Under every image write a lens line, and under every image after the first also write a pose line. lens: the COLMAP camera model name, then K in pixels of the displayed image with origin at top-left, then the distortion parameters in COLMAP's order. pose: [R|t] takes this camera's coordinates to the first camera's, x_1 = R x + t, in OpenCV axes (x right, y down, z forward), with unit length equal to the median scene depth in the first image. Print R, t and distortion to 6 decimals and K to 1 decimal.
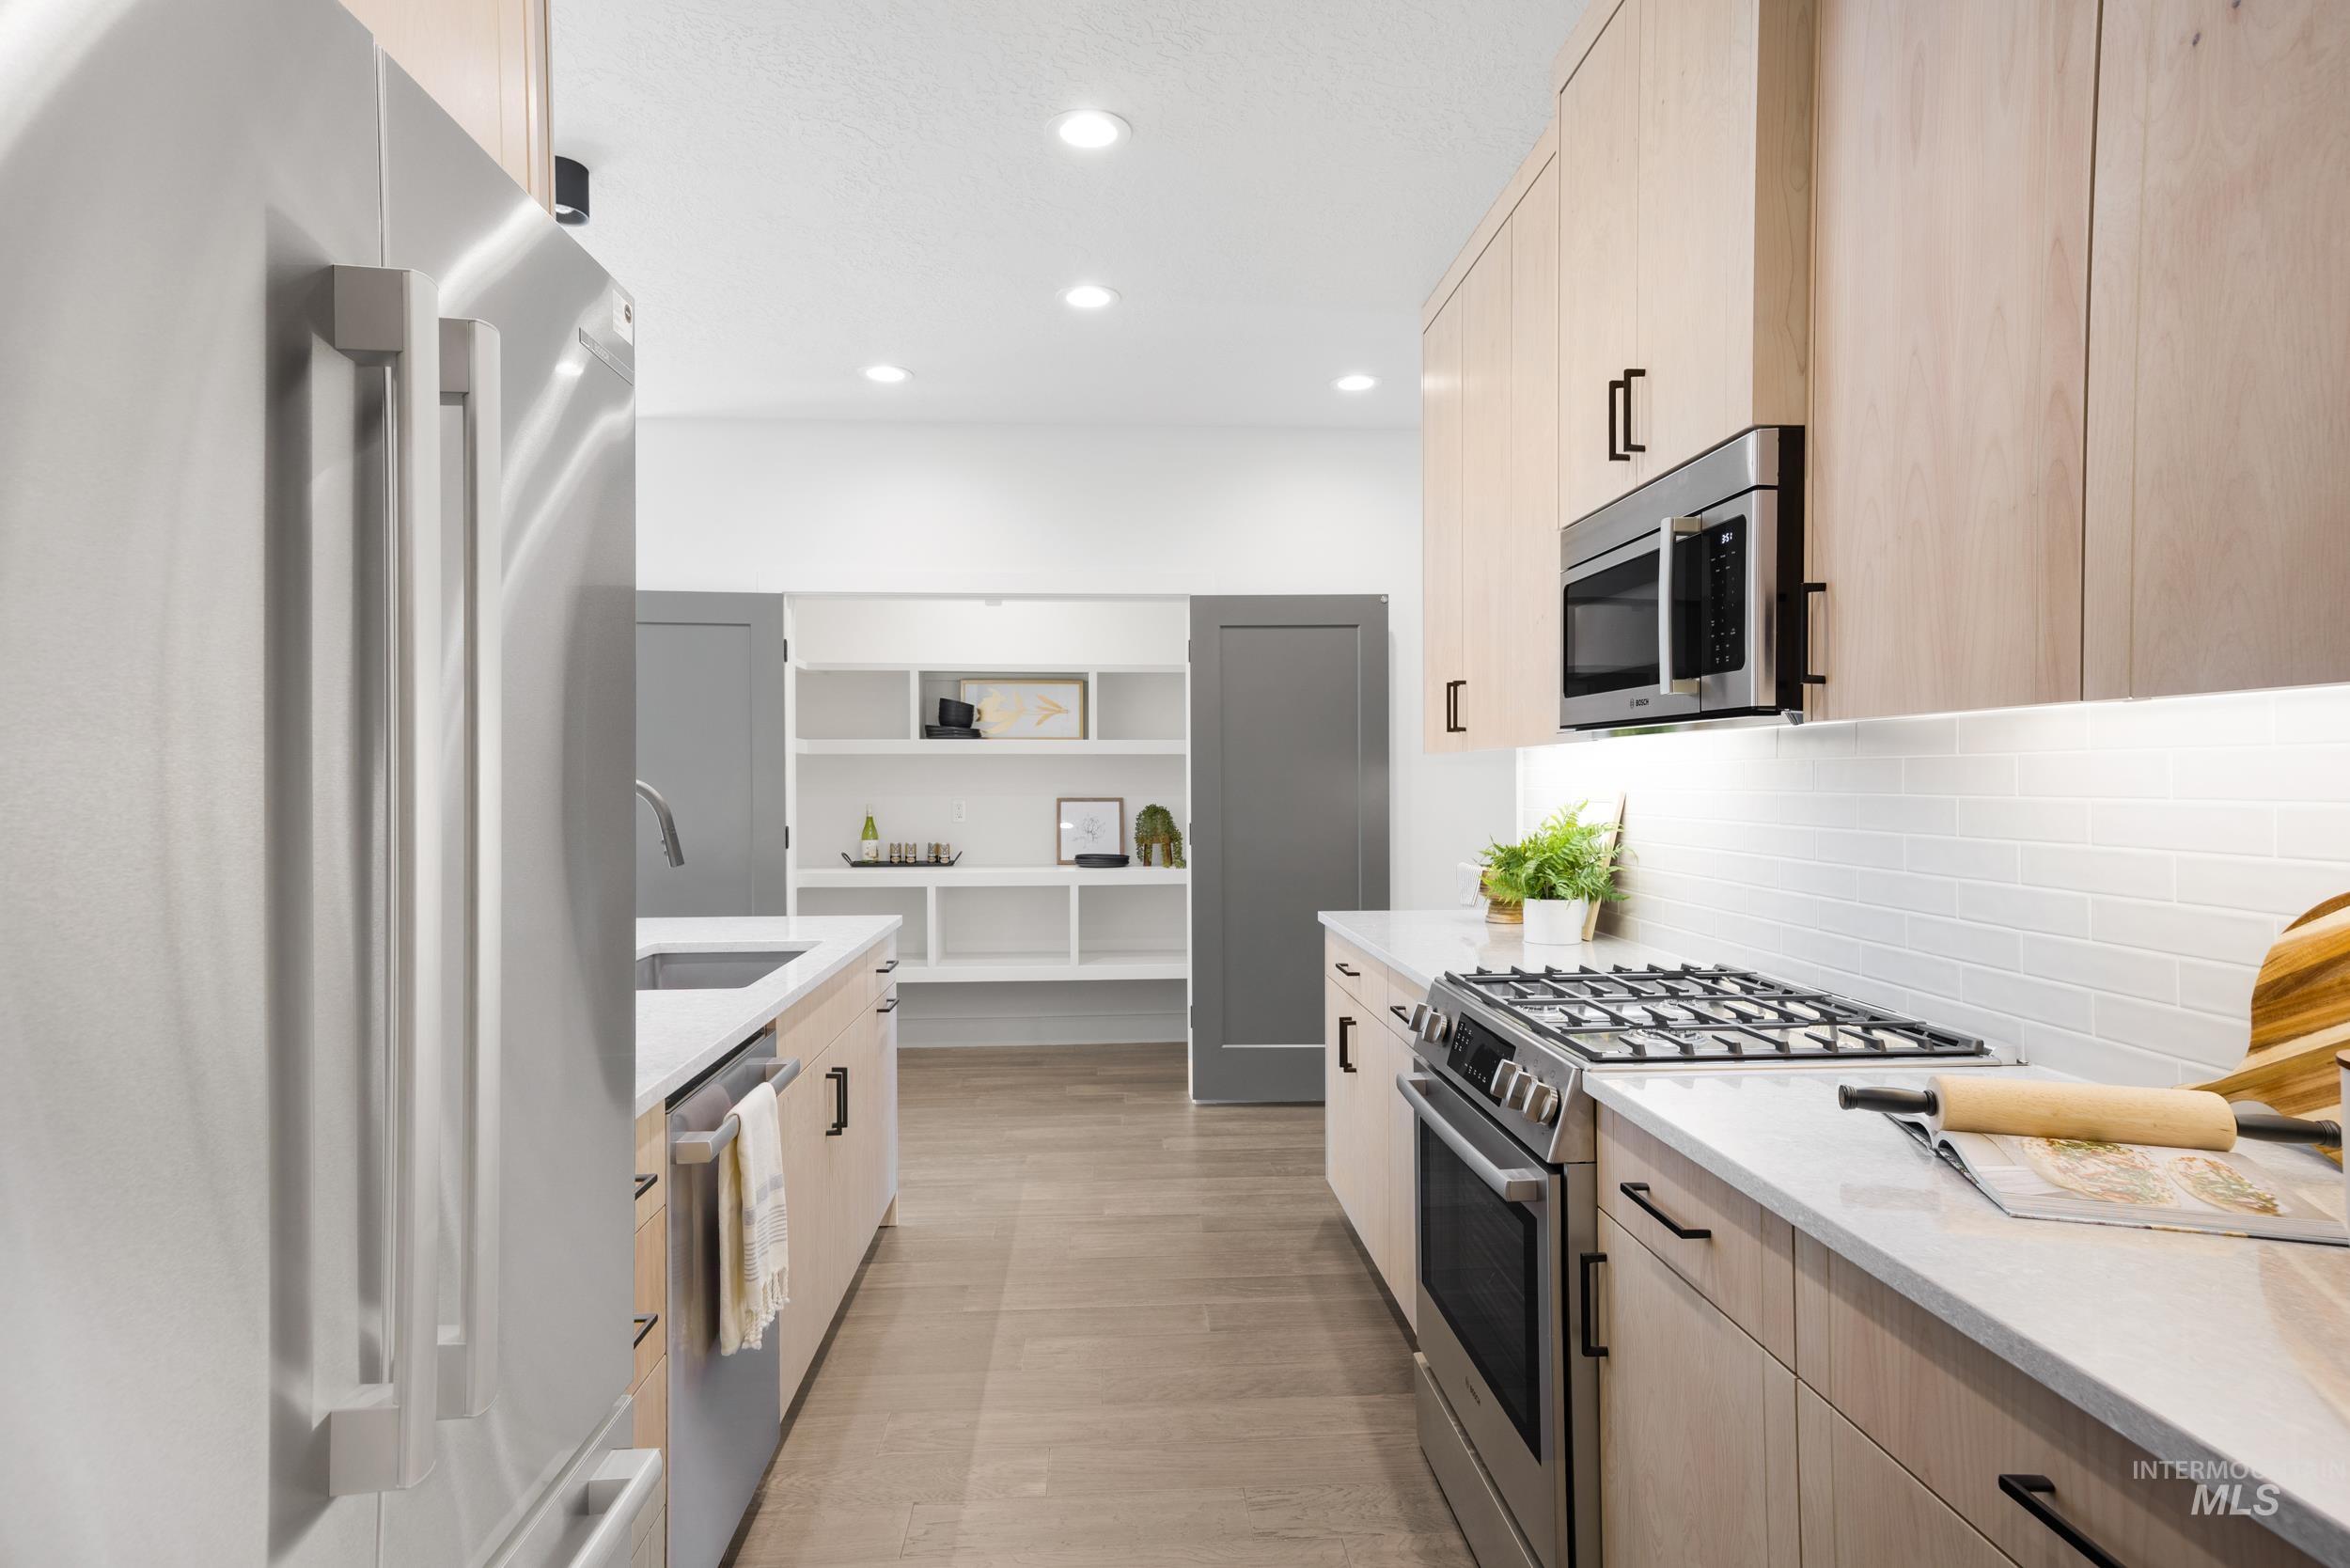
lens RADIAL K [[1217.5, 0, 1142.4], [0, 1217.5, 786.5], [0, 0, 1]] dist [0.020046, 0.001921]
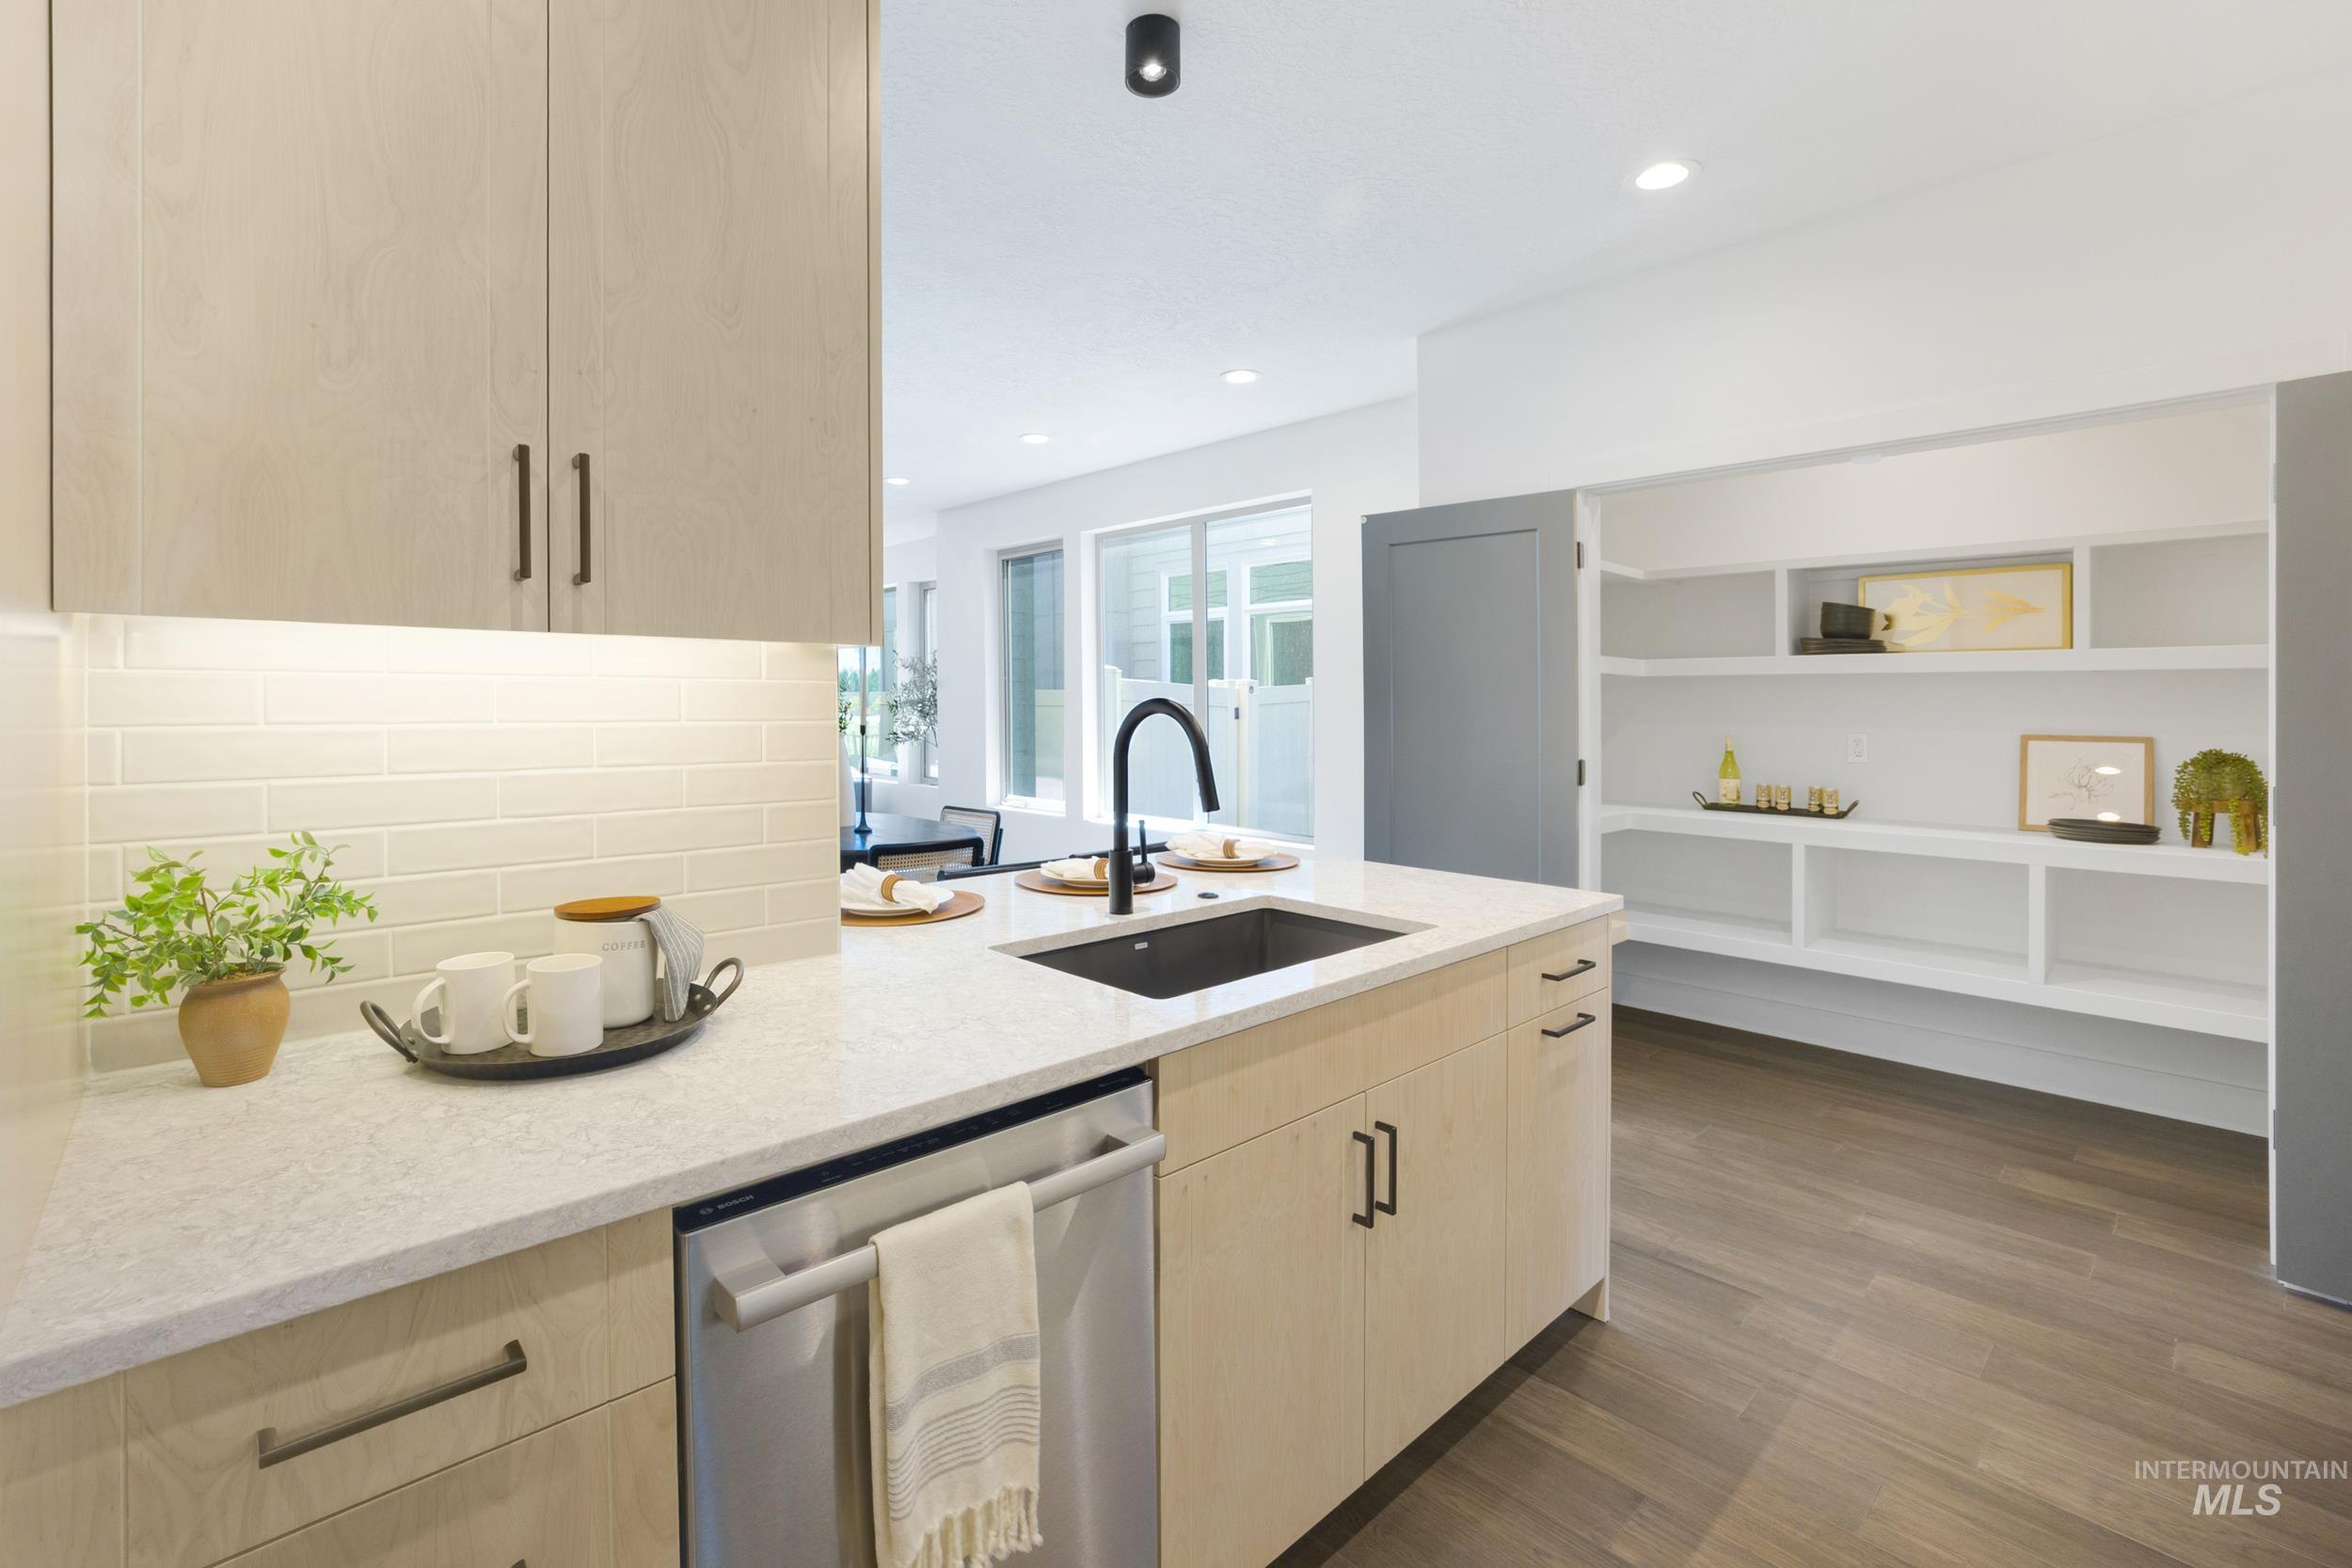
lens RADIAL K [[1026.6, 0, 1165.8], [0, 1026.6, 708.6], [0, 0, 1]] dist [-0.000845, 0.001393]
pose [[0.660183, 0.010018, -0.751038, 0.084817], [-0.011420, 0.999929, 0.003300, -0.003420], [0.751018, 0.006398, 0.660251, 0.428058]]
